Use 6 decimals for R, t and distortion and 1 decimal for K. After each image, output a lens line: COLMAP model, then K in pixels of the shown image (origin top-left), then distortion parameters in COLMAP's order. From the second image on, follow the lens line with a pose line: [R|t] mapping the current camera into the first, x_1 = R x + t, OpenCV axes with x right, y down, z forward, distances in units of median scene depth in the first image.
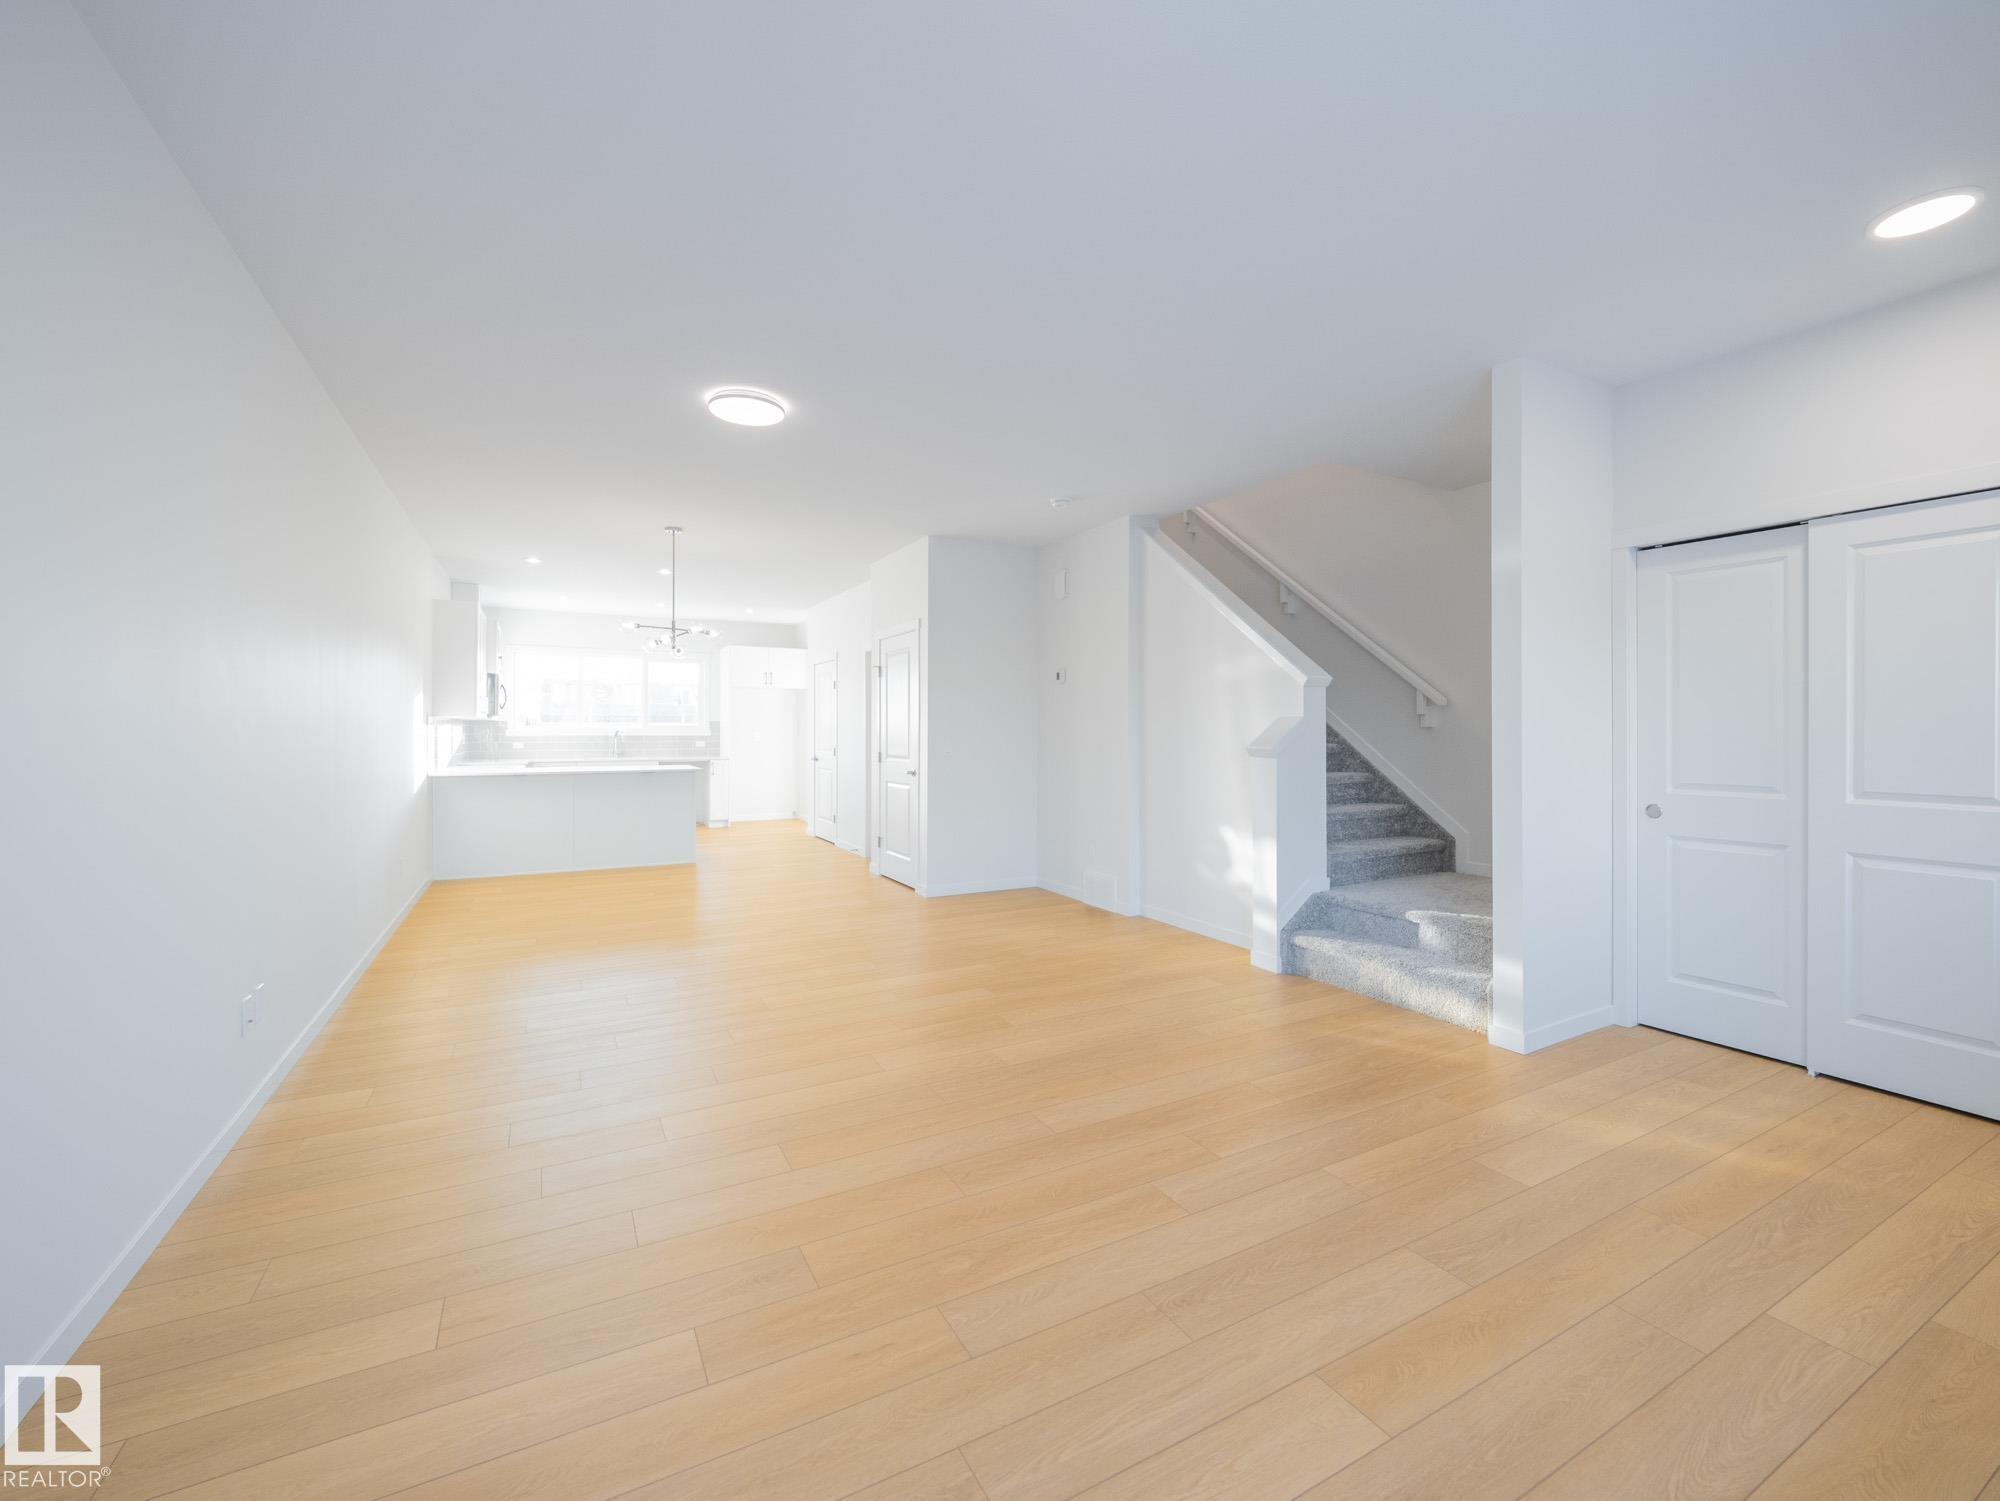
lens RADIAL K [[836.1, 0, 1001.9], [0, 836.1, 731.0], [0, 0, 1]] dist [0.001777, -0.008323]
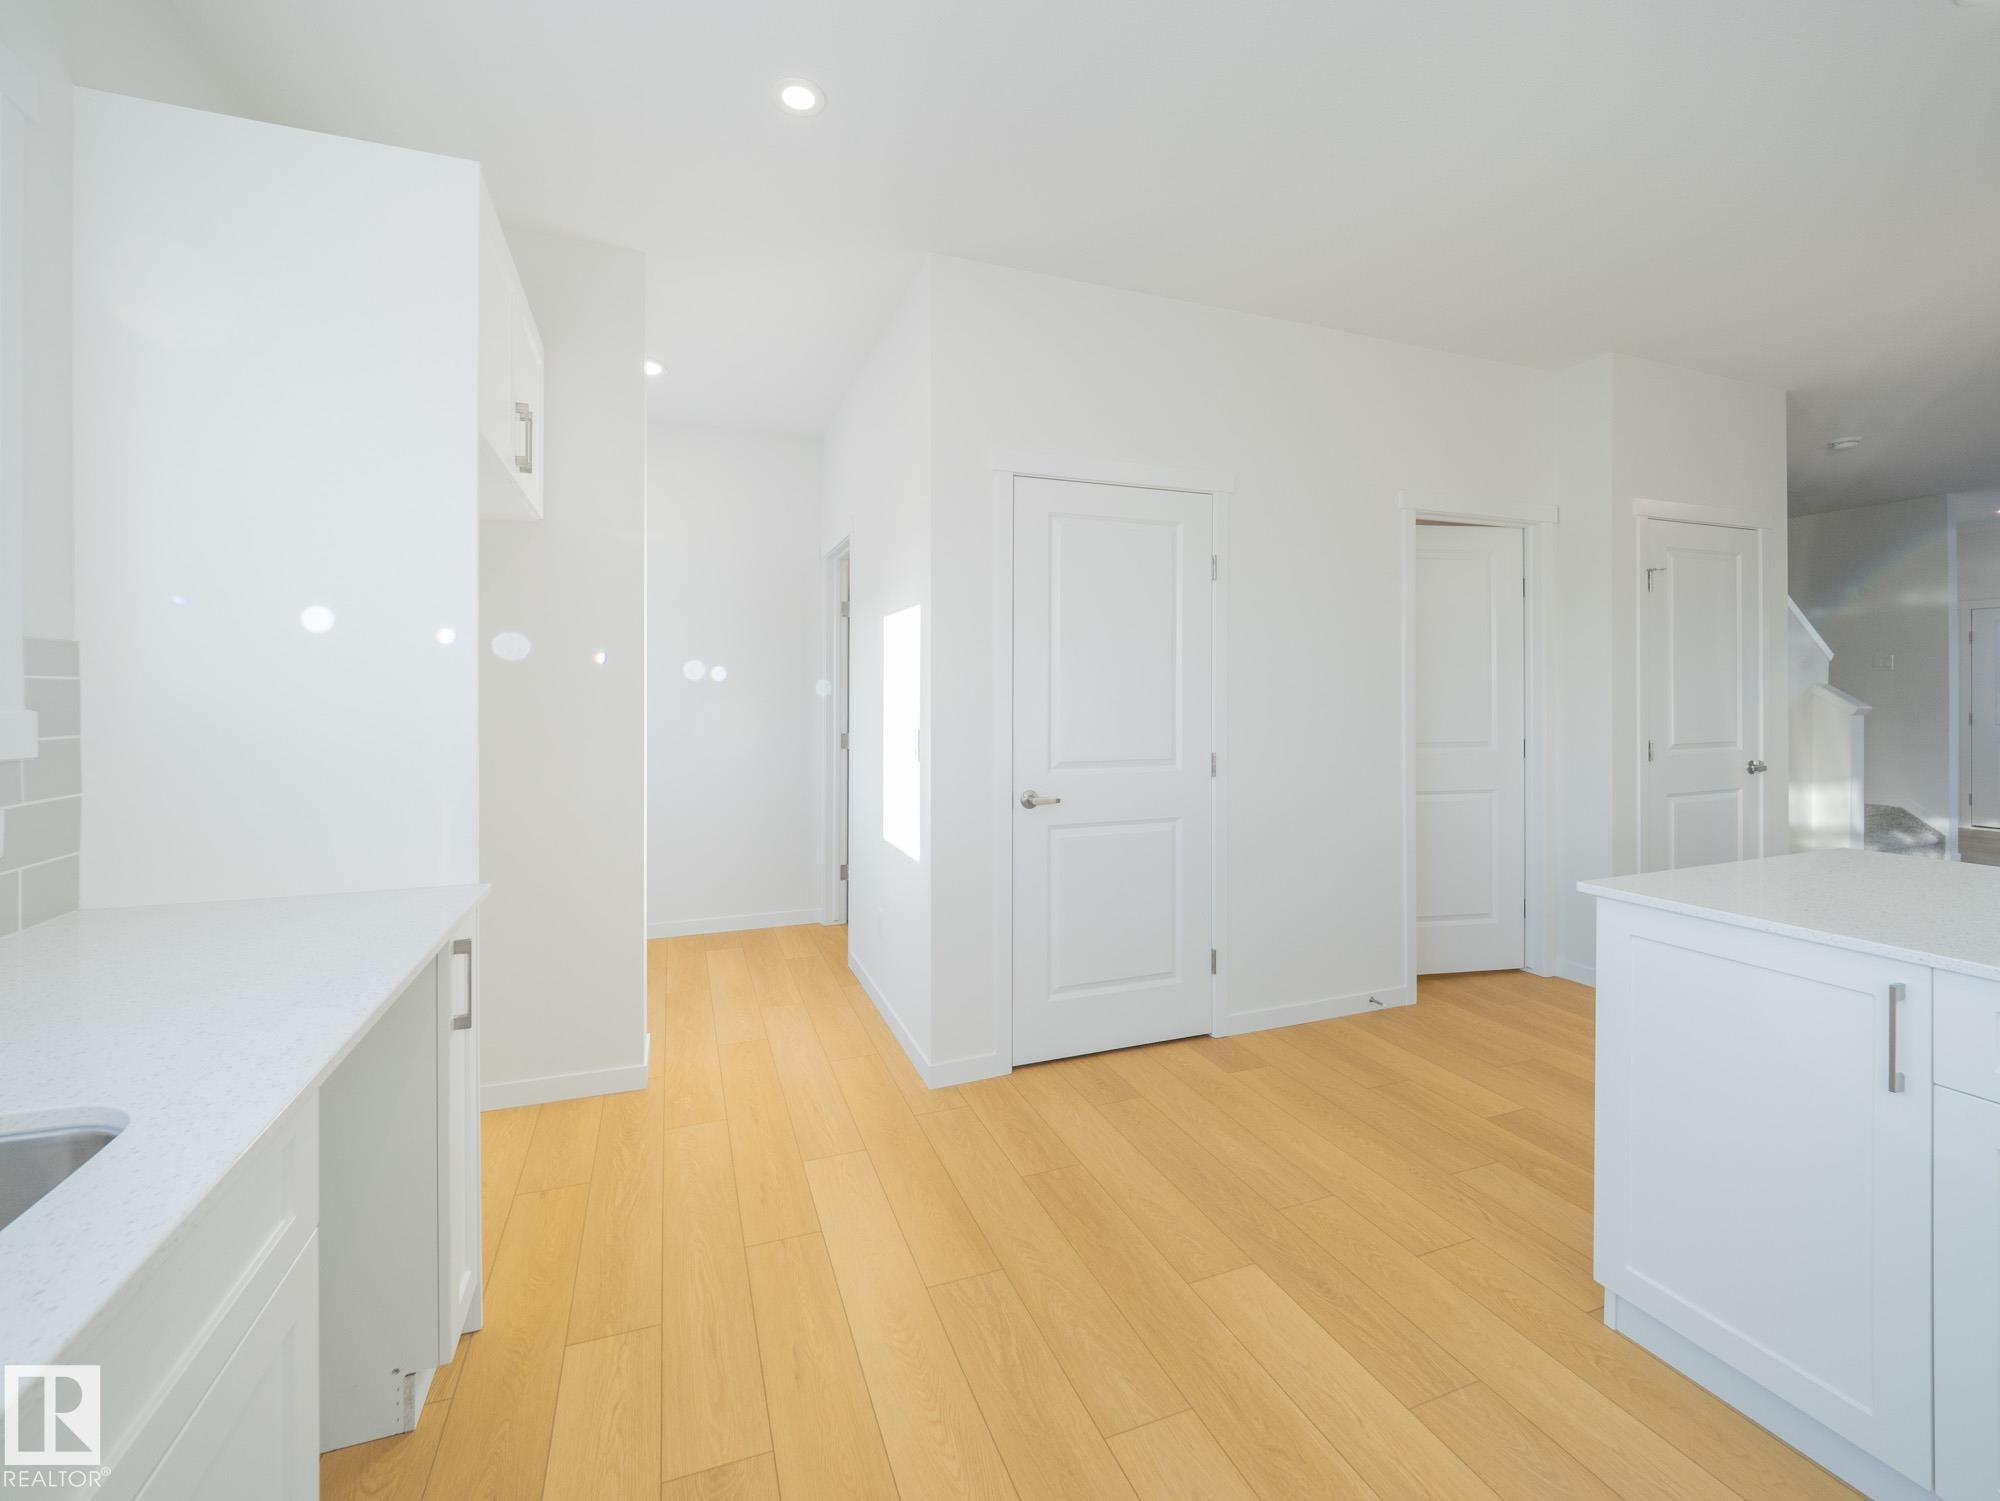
lens RADIAL K [[838.9, 0, 998.0], [0, 838.9, 699.3], [0, 0, 1]] dist [0.003273, 0.000153]
pose [[0.141697, -0.003597, 0.989904, -0.546146], [0.008205, 0.999963, 0.002459, -0.002398], [-0.989876, 0.007774, 0.141721, 1.025757]]
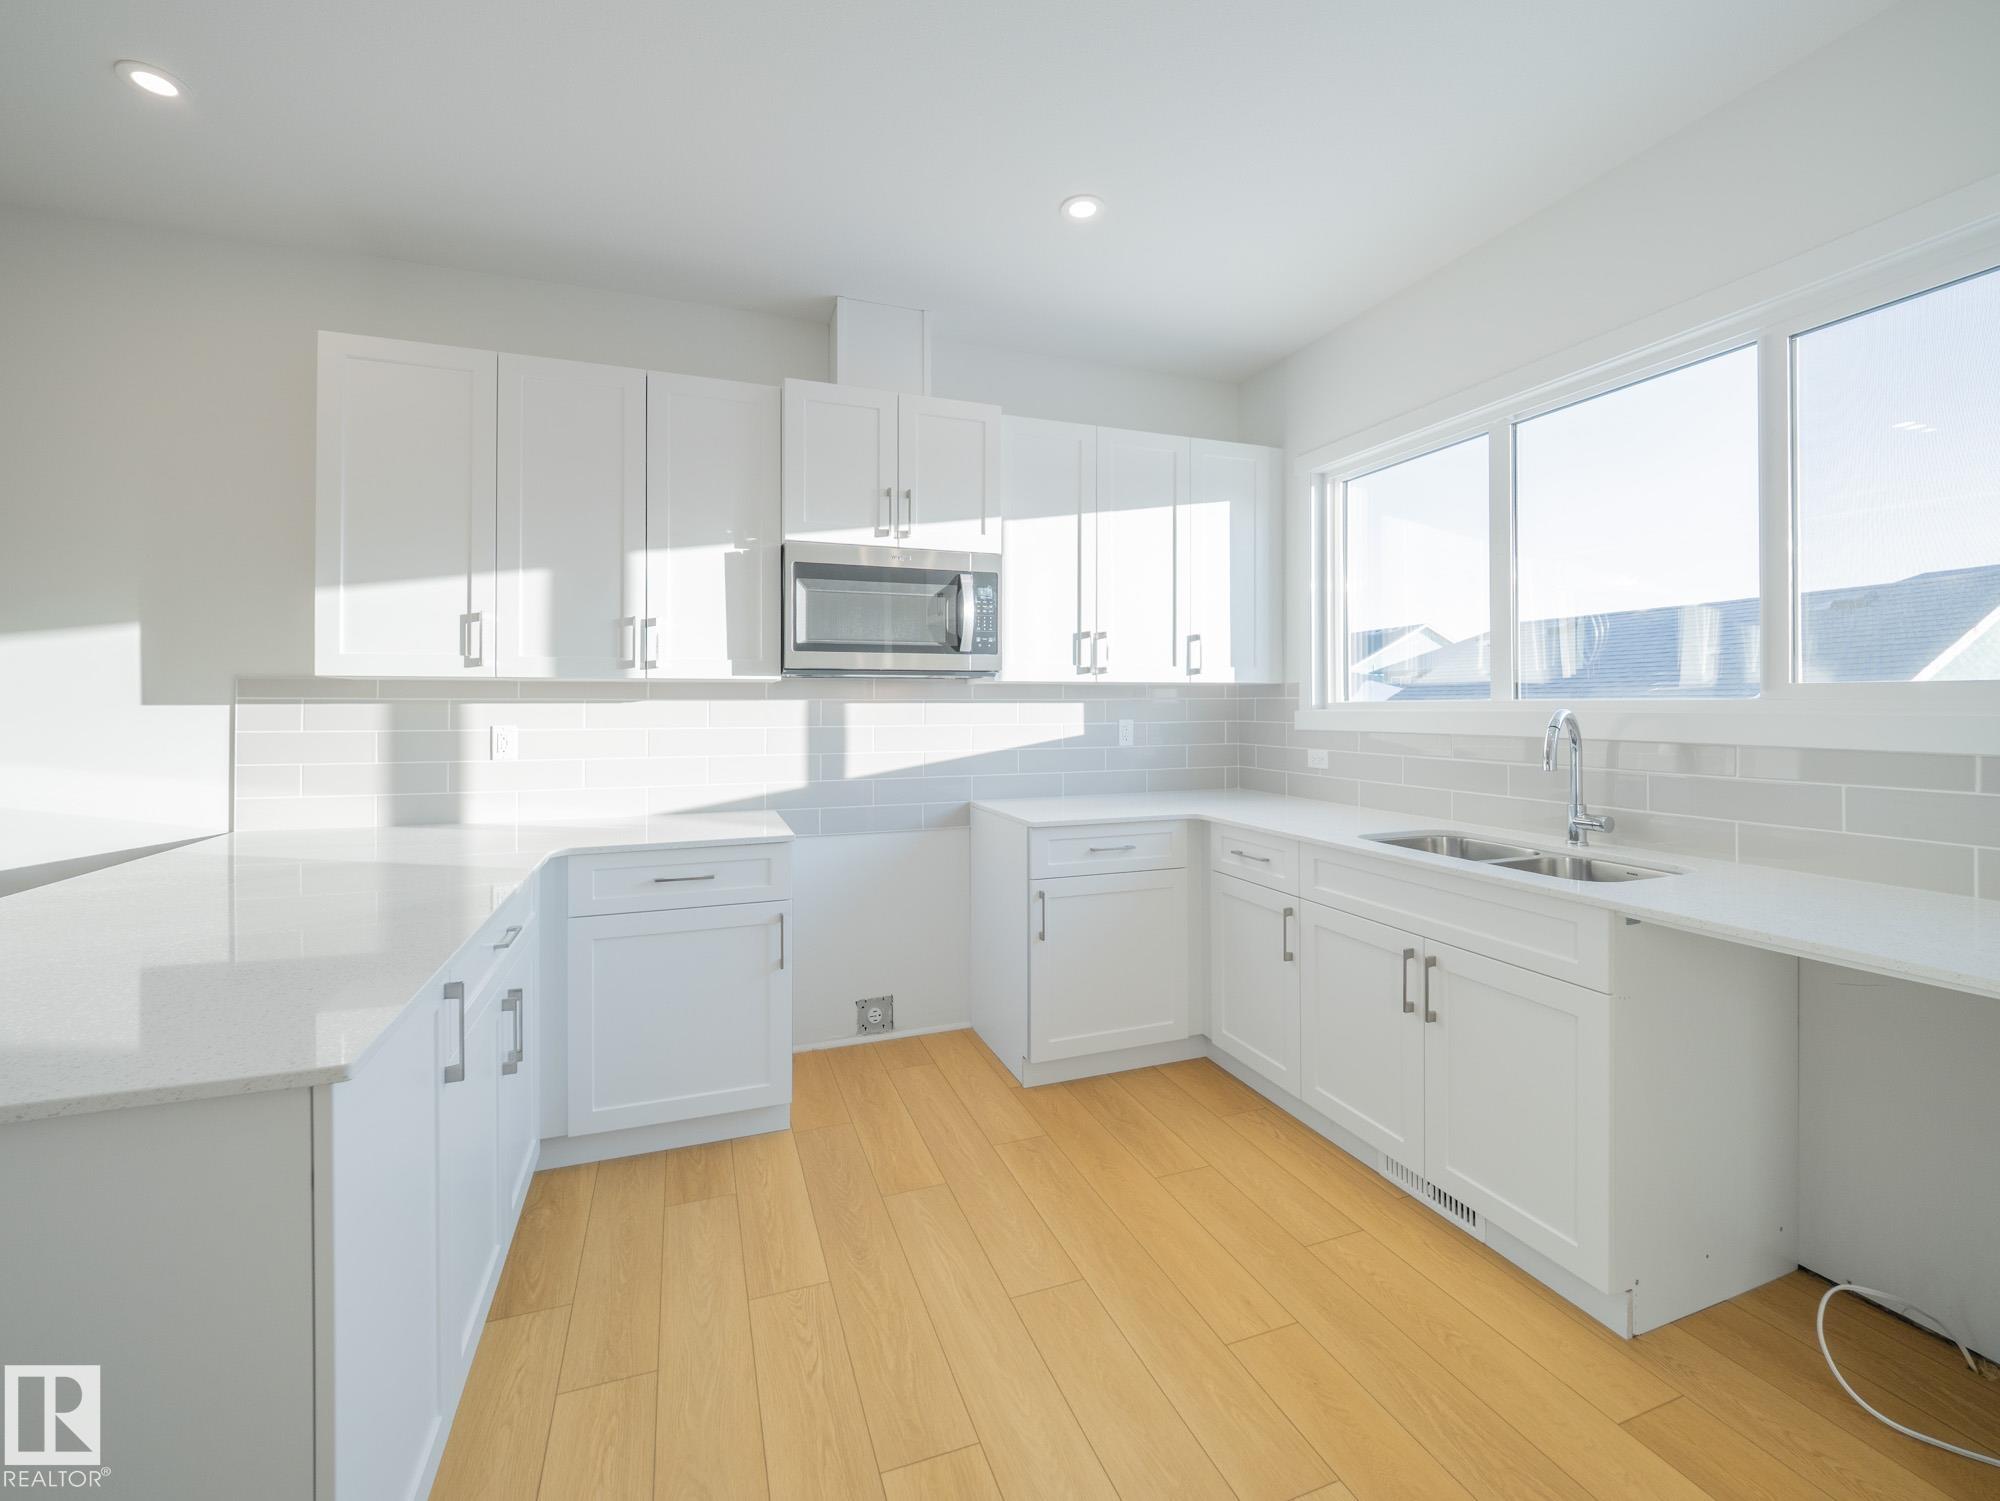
lens RADIAL K [[838.9, 0, 998.0], [0, 838.9, 699.3], [0, 0, 1]] dist [0.003273, 0.000153]
pose [[-0.153317, -0.007754, -0.988147, -0.260958], [-0.000093, 0.999969, -0.007832, -0.003488], [0.988177, -0.001109, -0.153313, 1.017206]]
